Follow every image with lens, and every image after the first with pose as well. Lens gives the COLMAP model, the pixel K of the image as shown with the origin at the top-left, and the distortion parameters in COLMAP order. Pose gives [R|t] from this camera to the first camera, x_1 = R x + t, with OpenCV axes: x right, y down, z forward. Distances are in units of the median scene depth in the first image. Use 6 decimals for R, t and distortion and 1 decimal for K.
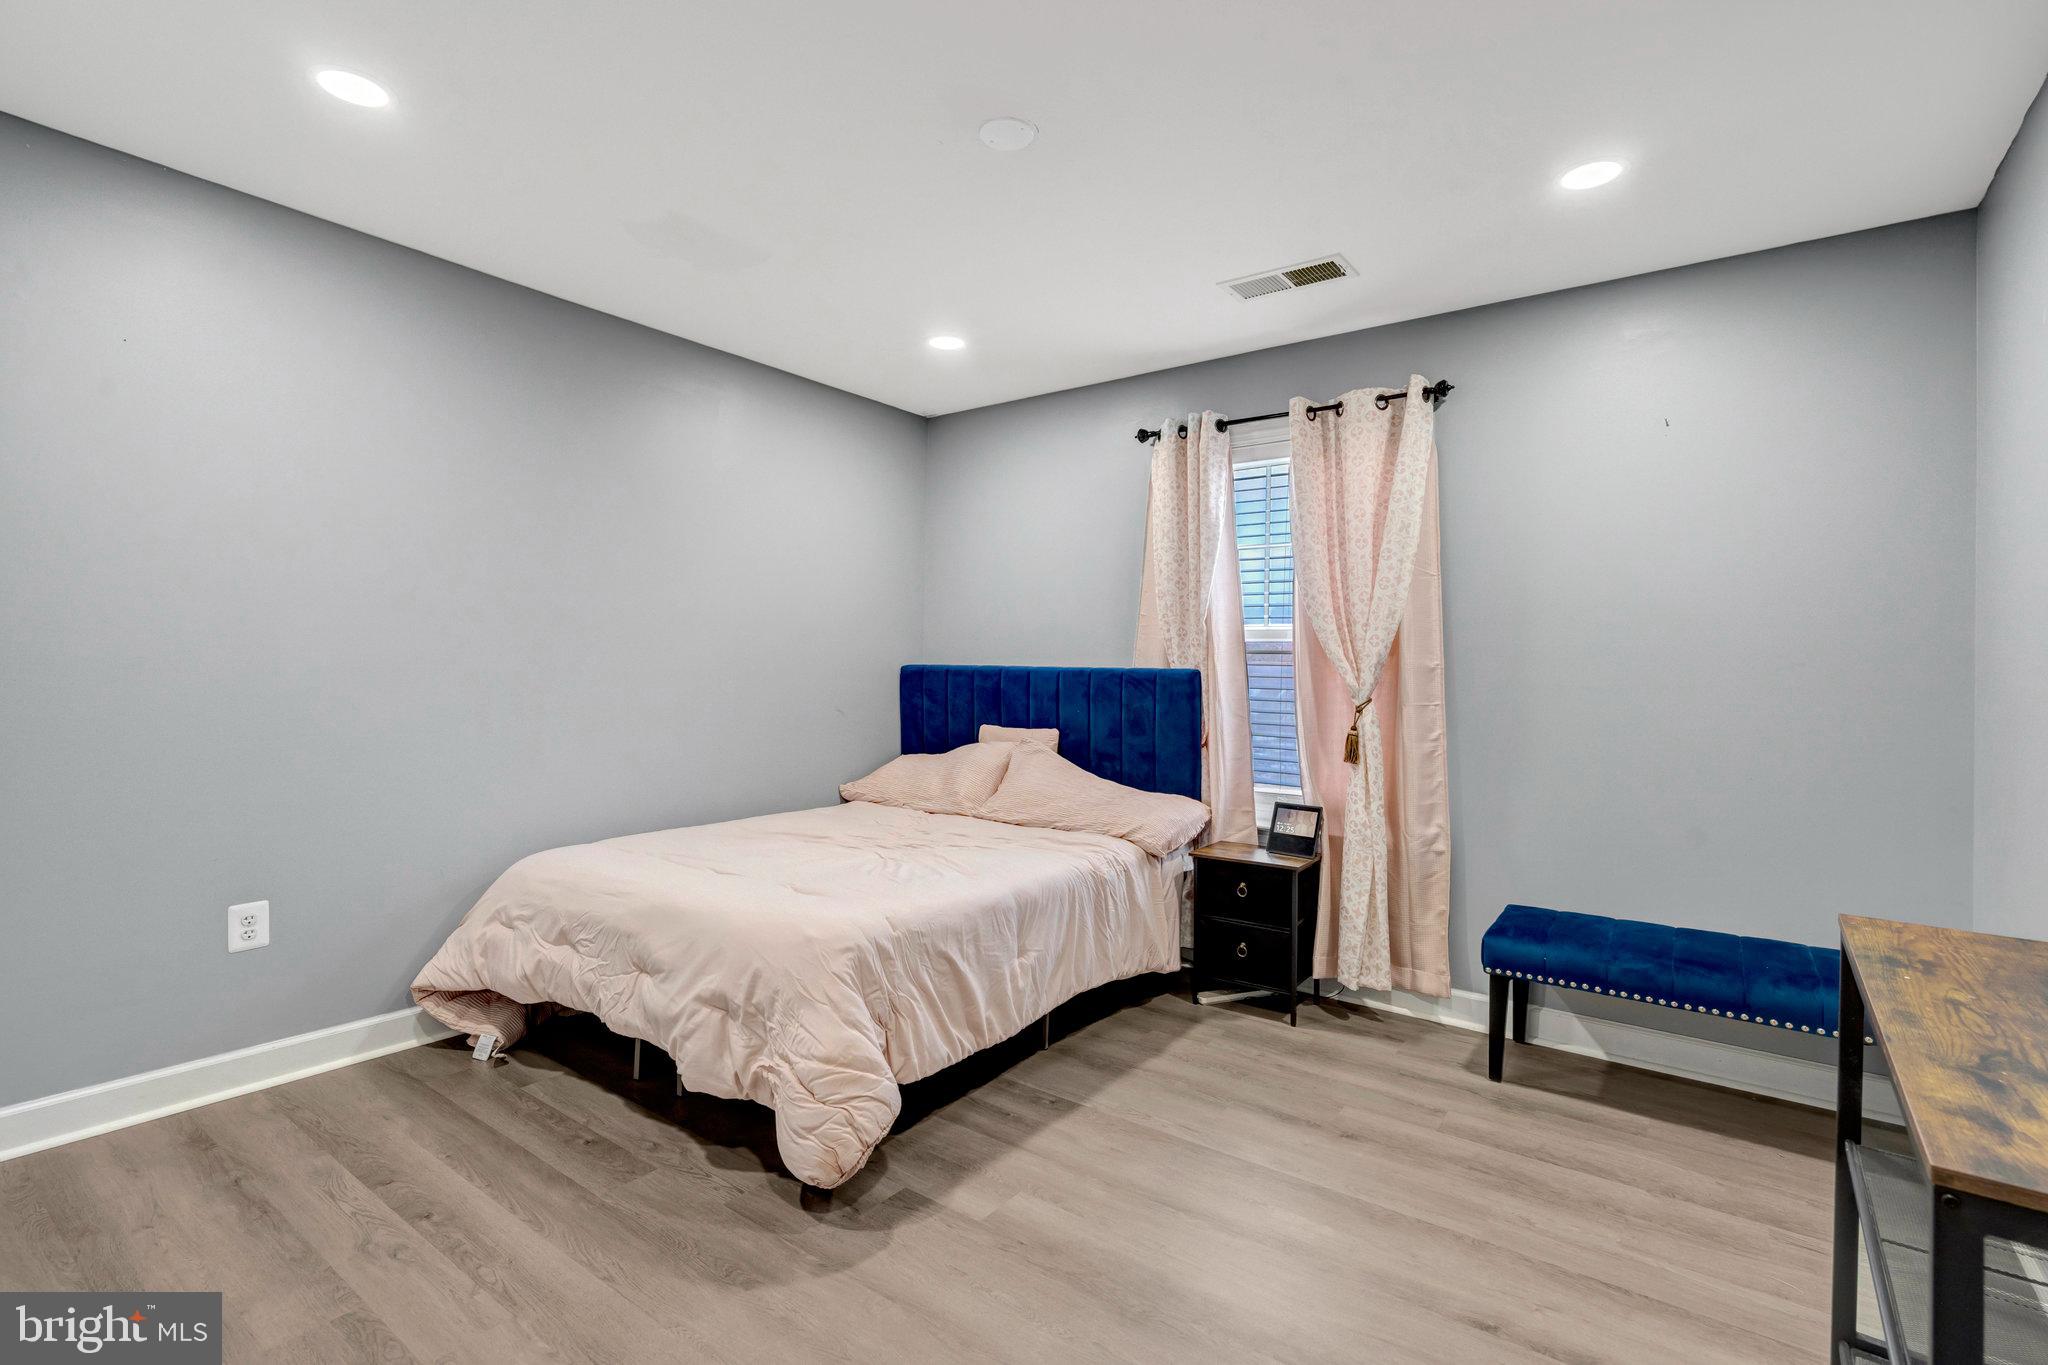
lens RADIAL K [[950.0, 0, 1015.5], [0, 950.0, 680.3], [0, 0, 1]] dist [-0.004045, 0.000874]
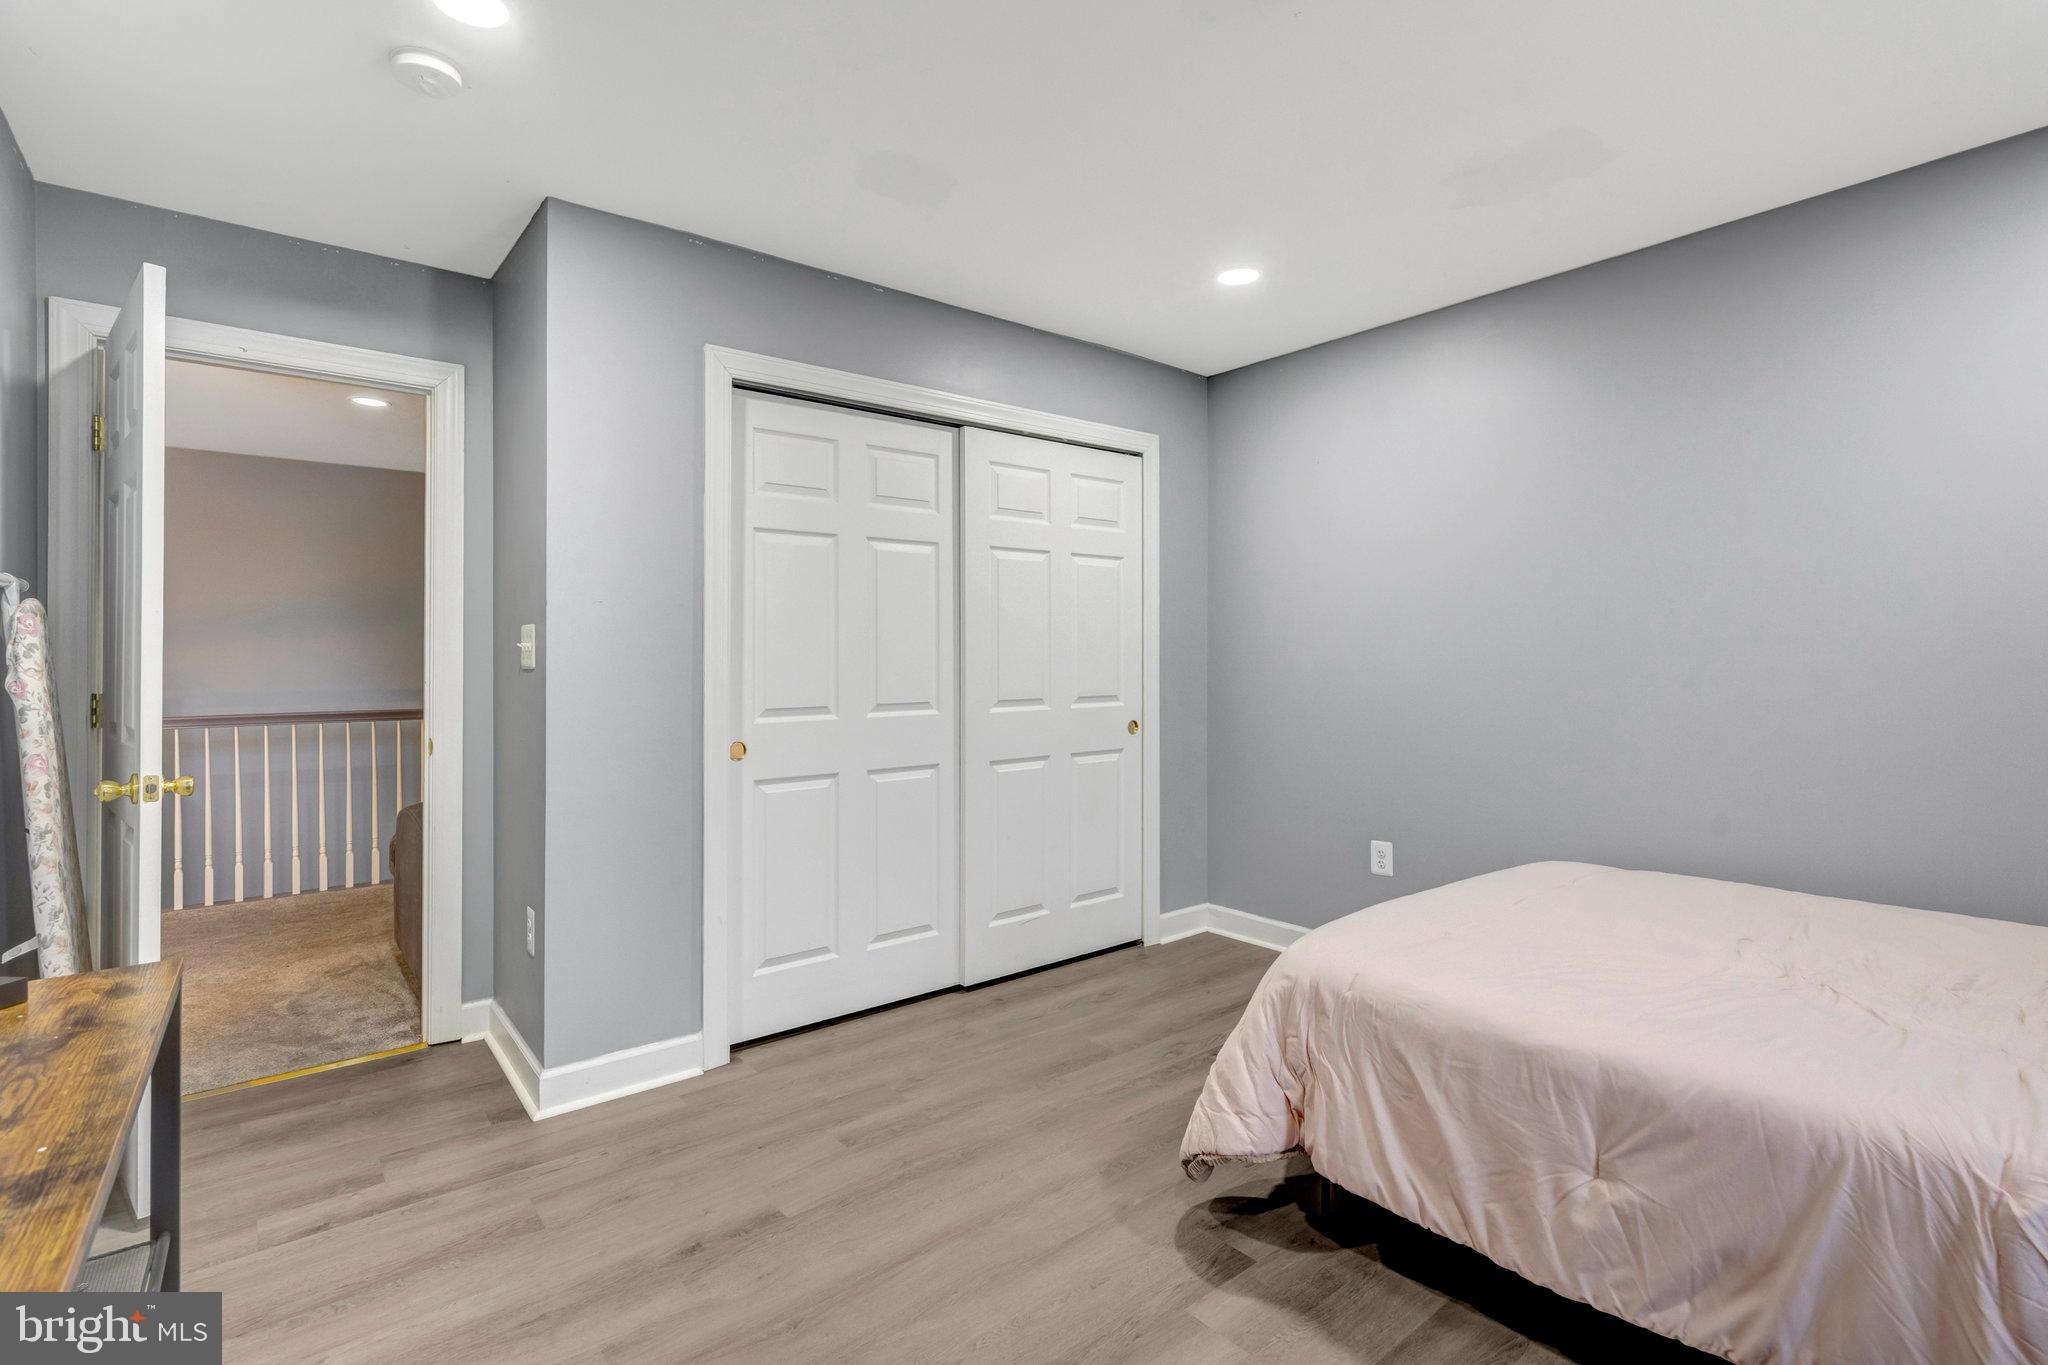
lens RADIAL K [[950.0, 0, 1017.8], [0, 950.0, 678.6], [0, 0, 1]] dist [-0.004045, 0.000874]
pose [[-0.257028, 0.000635, -0.966404, 0.697181], [-0.003811, 0.999991, 0.001671, -0.000550], [0.966397, 0.004112, -0.257023, 0.902048]]
